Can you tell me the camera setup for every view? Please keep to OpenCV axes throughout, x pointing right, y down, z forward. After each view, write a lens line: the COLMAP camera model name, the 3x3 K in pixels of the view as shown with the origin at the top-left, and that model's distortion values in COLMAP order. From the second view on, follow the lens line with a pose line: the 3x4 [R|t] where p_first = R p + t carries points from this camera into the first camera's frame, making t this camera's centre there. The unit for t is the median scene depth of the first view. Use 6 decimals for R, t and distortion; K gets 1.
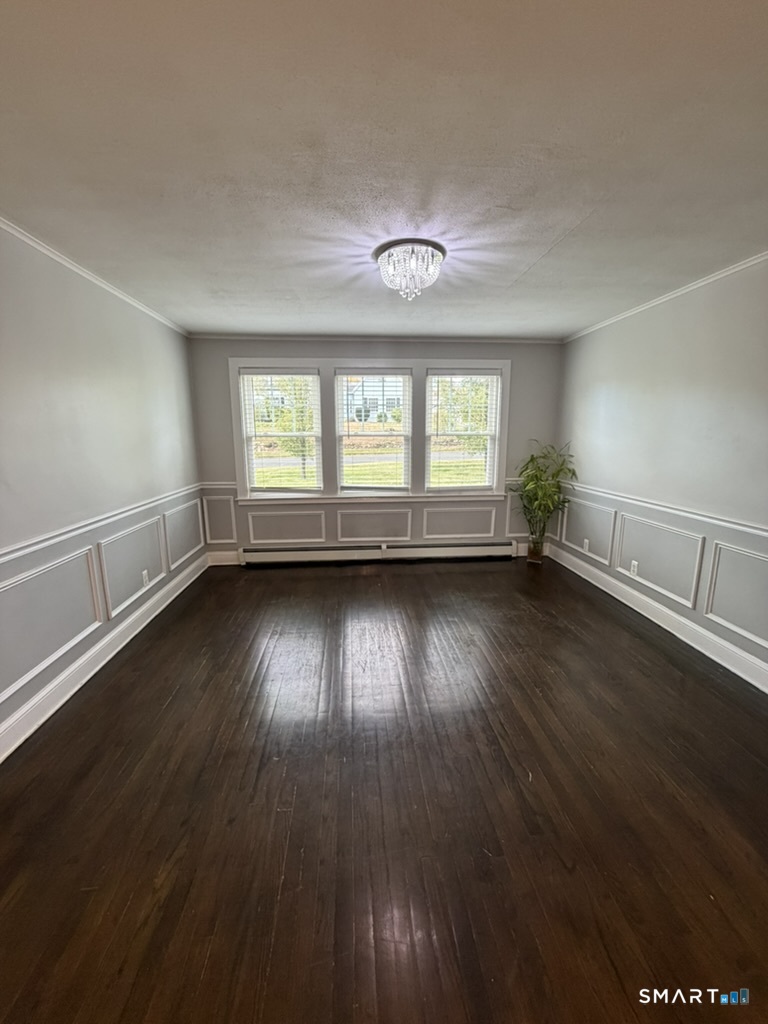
lens RADIAL K [[414.5, 0, 390.9], [0, 414.5, 508.3], [0, 0, 1]] dist [0.001375, 0.000572]
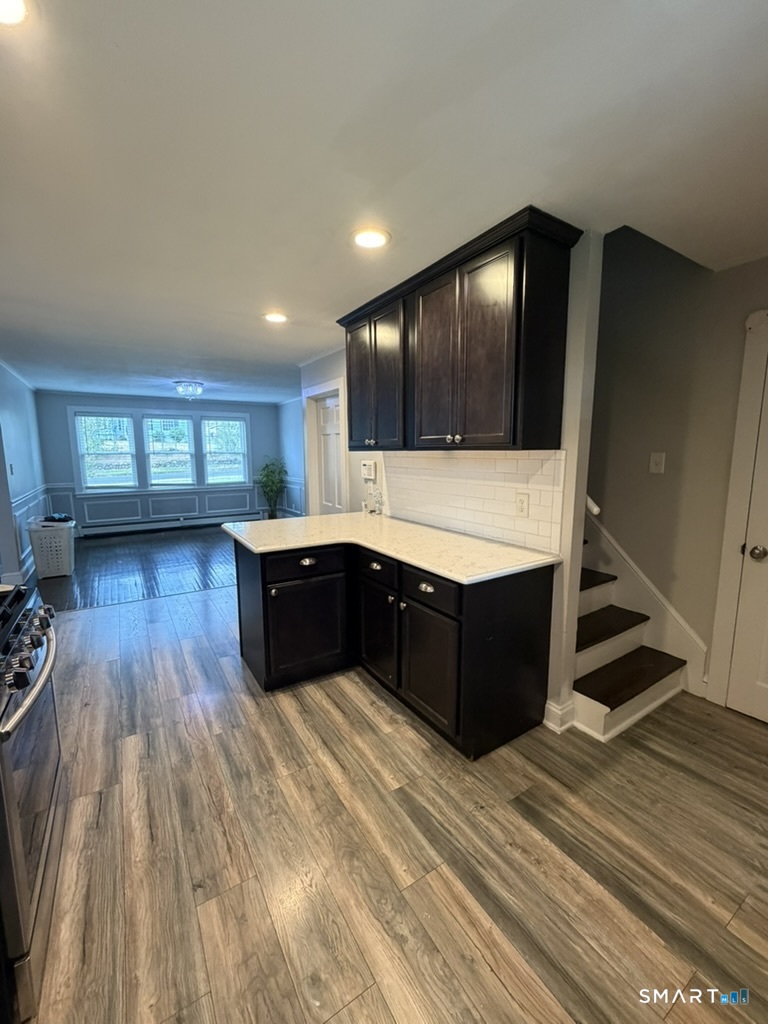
lens RADIAL K [[414.5, 0, 379.9], [0, 414.5, 510.9], [0, 0, 1]] dist [0.001375, 0.000572]
pose [[0.892301, -0.064383, 0.446827, -0.049665], [0.081918, 0.996438, -0.020012, 0.163730], [-0.443947, 0.054460, 0.894397, -0.890969]]
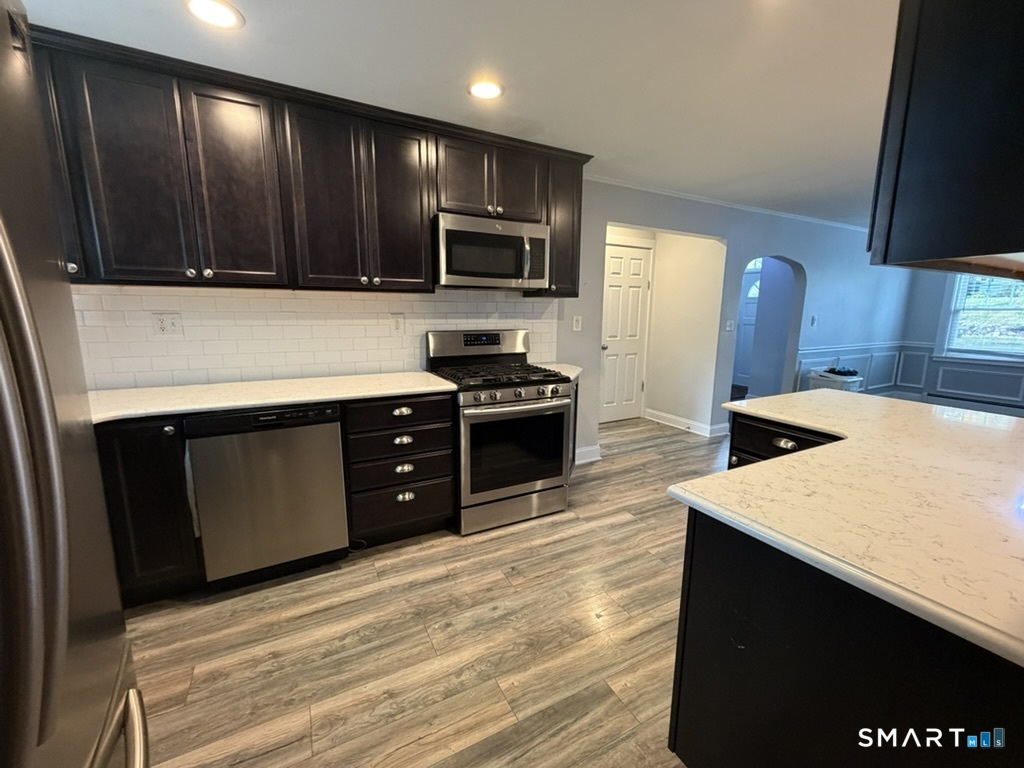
lens RADIAL K [[414.5, 0, 516.5], [0, 414.5, 385.0], [0, 0, 1]] dist [0.001375, 0.000572]
pose [[0.394514, 0.165808, -0.903807, 0.333388], [-0.170122, 0.979761, 0.105483, 0.158321], [0.903005, 0.112143, 0.414737, -0.773496]]
